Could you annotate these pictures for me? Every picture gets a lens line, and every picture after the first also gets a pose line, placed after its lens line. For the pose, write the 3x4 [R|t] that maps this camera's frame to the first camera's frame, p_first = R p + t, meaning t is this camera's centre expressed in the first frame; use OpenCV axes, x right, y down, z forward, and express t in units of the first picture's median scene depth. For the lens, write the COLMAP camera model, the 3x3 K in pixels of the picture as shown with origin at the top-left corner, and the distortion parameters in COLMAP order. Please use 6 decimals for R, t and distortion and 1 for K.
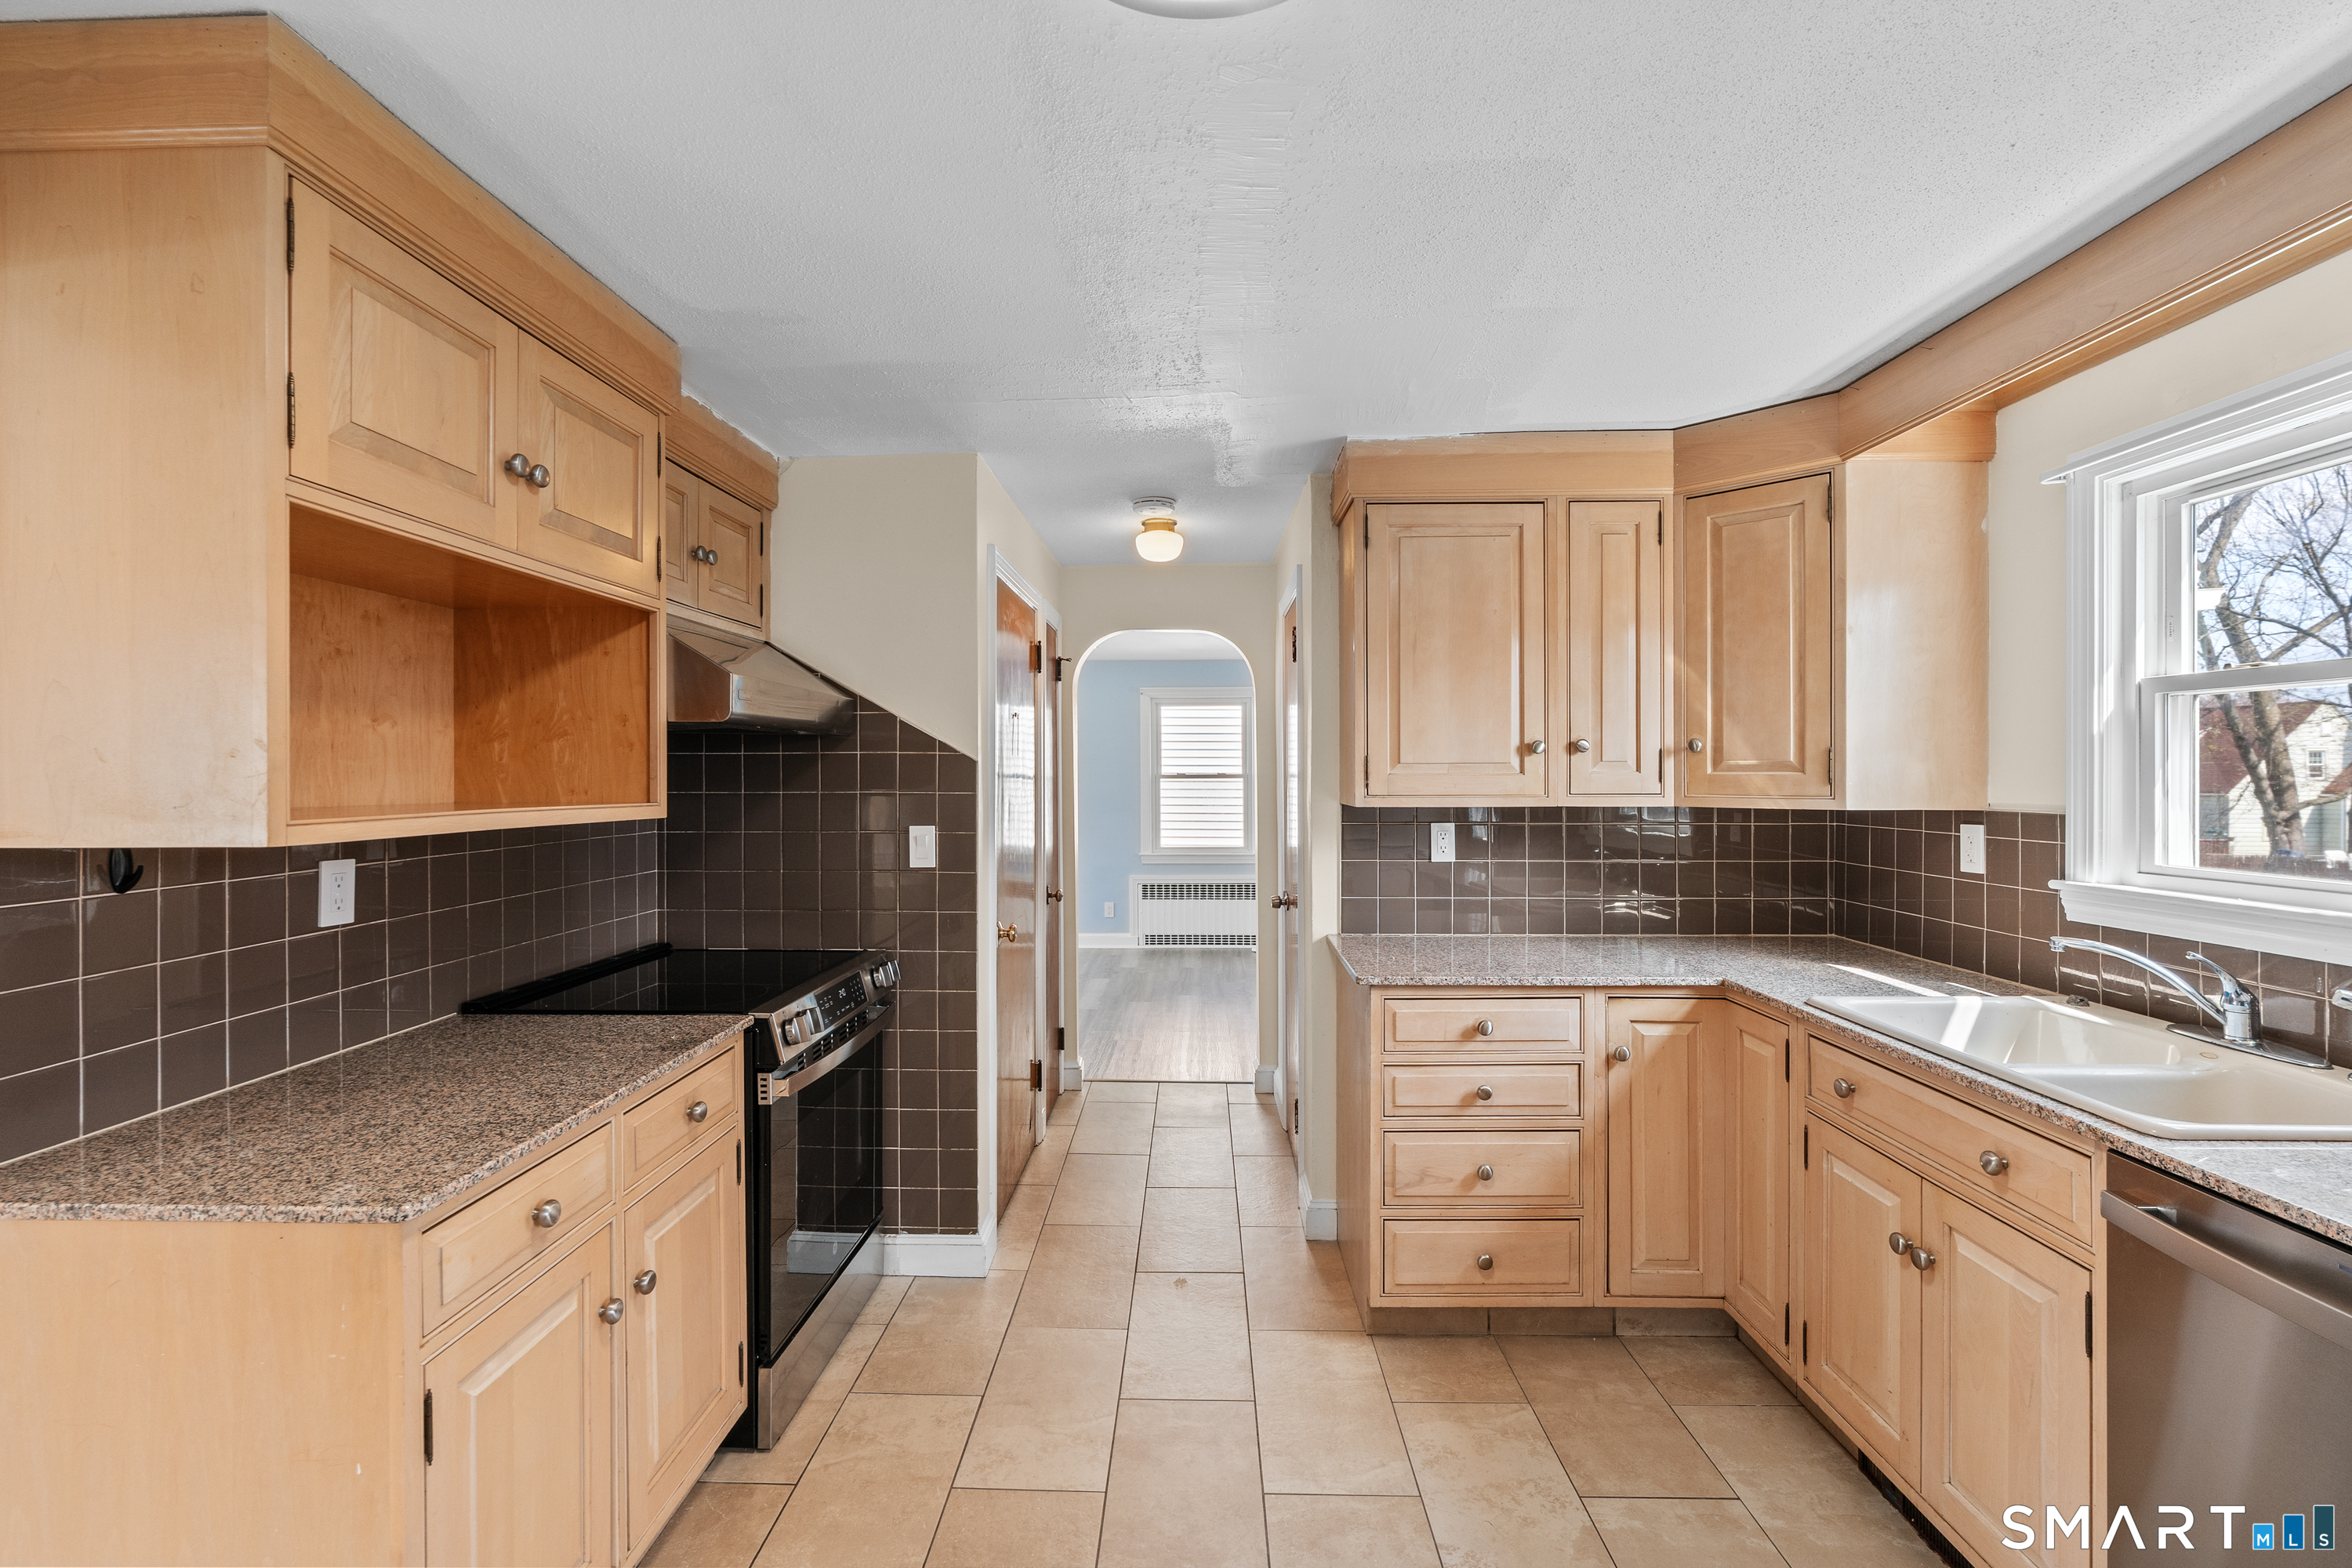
lens RADIAL K [[1062.9, 0, 1166.7], [0, 1062.9, 775.0], [0, 0, 1]] dist [-0.005399, 0.001685]
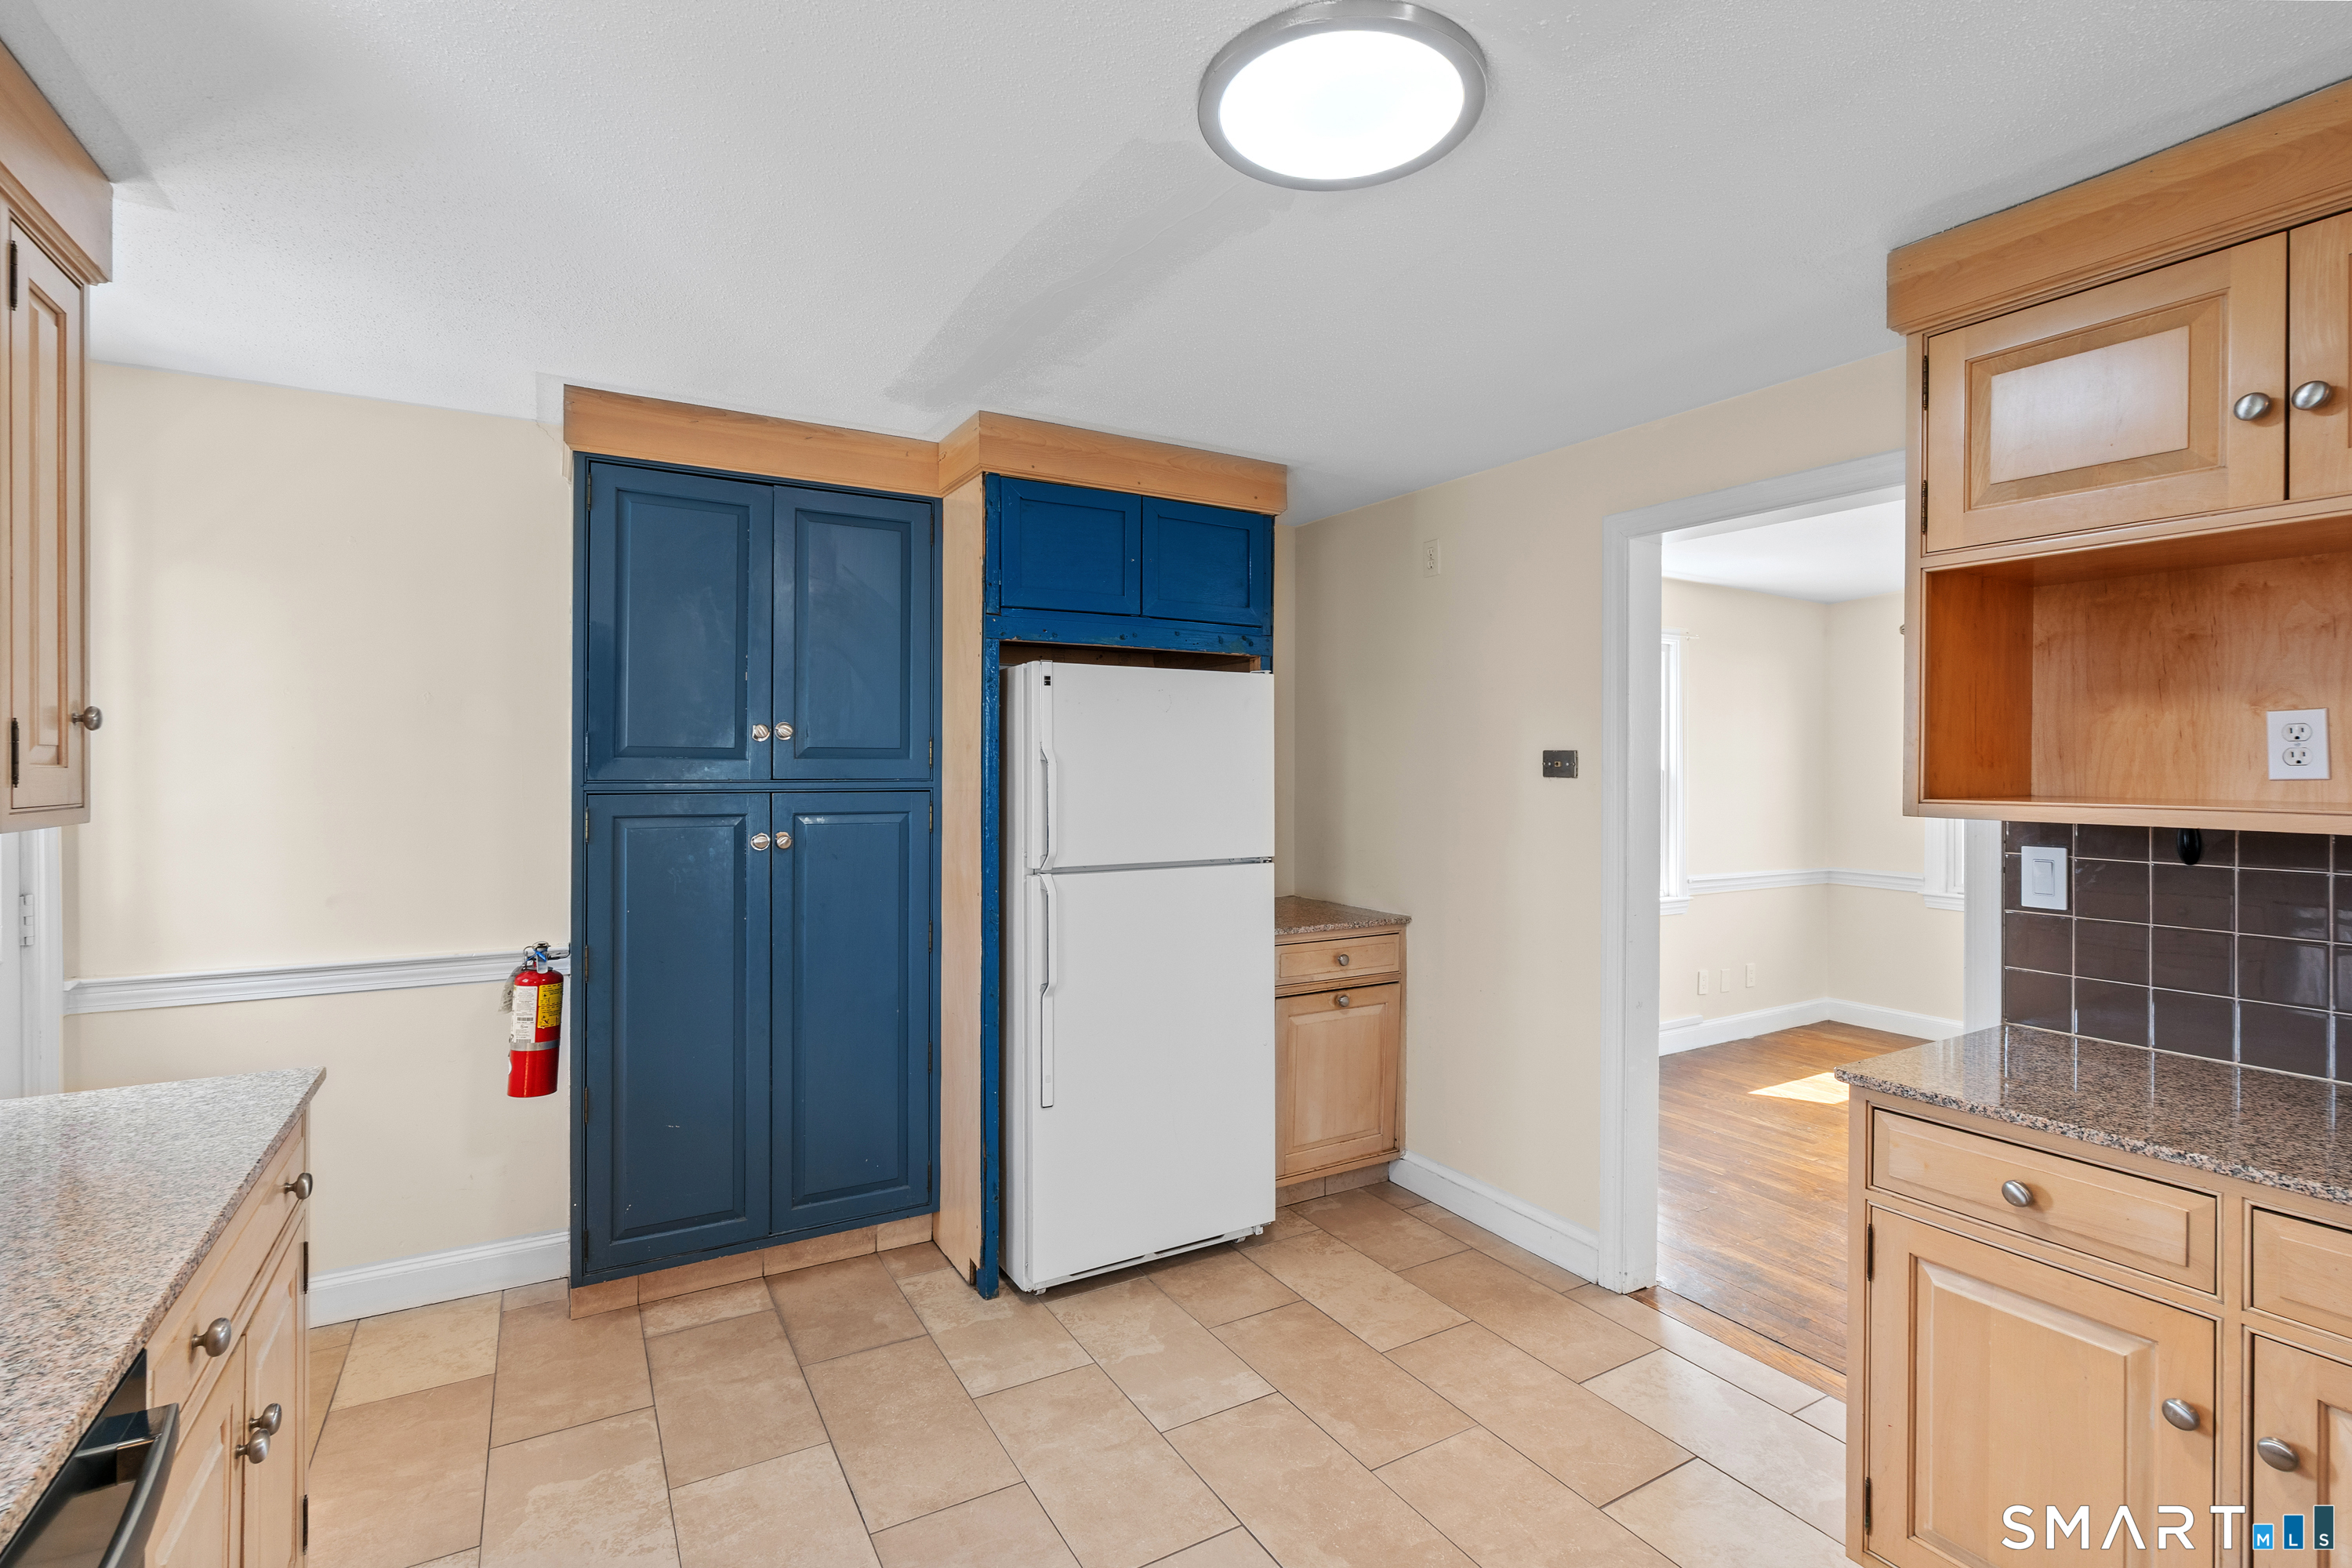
lens RADIAL K [[1062.9, 0, 1151.3], [0, 1062.9, 762.3], [0, 0, 1]] dist [-0.005399, 0.001685]
pose [[-0.853542, -0.000875, -0.521023, 0.388386], [-0.002469, 0.999994, 0.002366, -0.003315], [0.521017, 0.003306, -0.853540, 0.828497]]
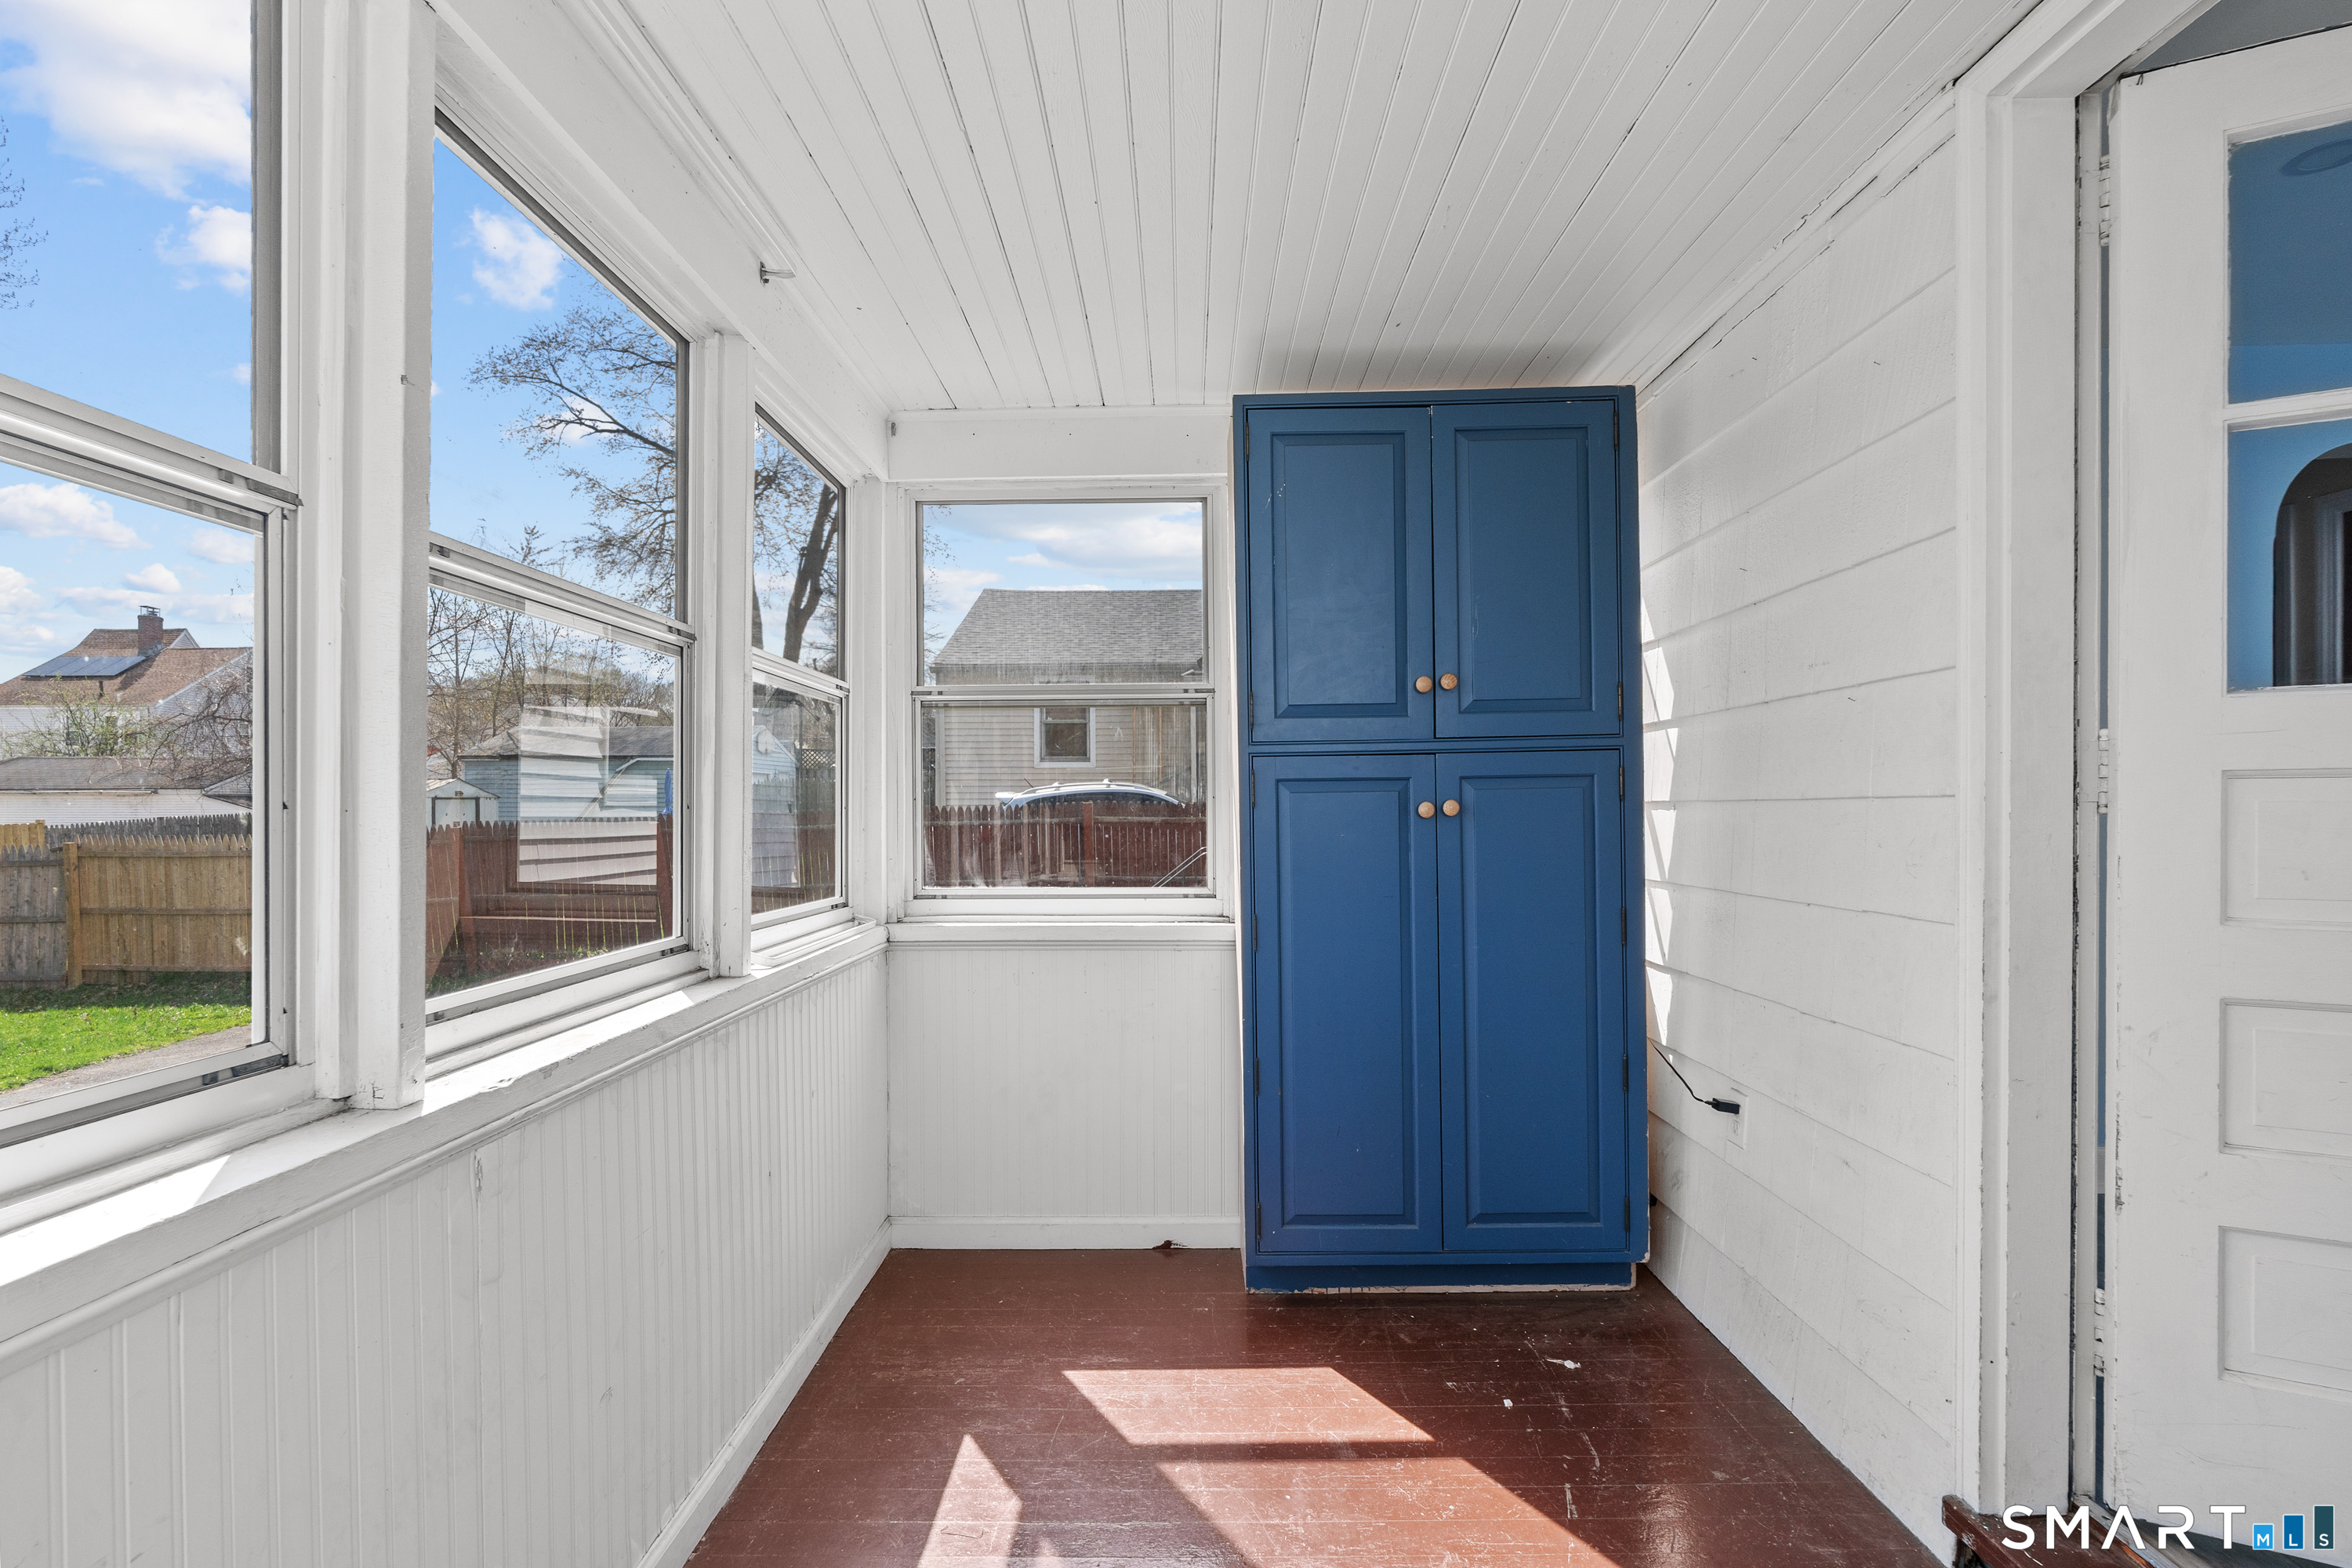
lens RADIAL K [[1062.9, 0, 1190.5], [0, 1062.9, 800.6], [0, 0, 1]] dist [-0.005399, 0.001685]
pose [[-0.999756, 0.022109, -0.000294, 0.377602], [0.022108, 0.999746, 0.004387, 0.065910], [0.000391, 0.004379, -0.999990, 0.662350]]
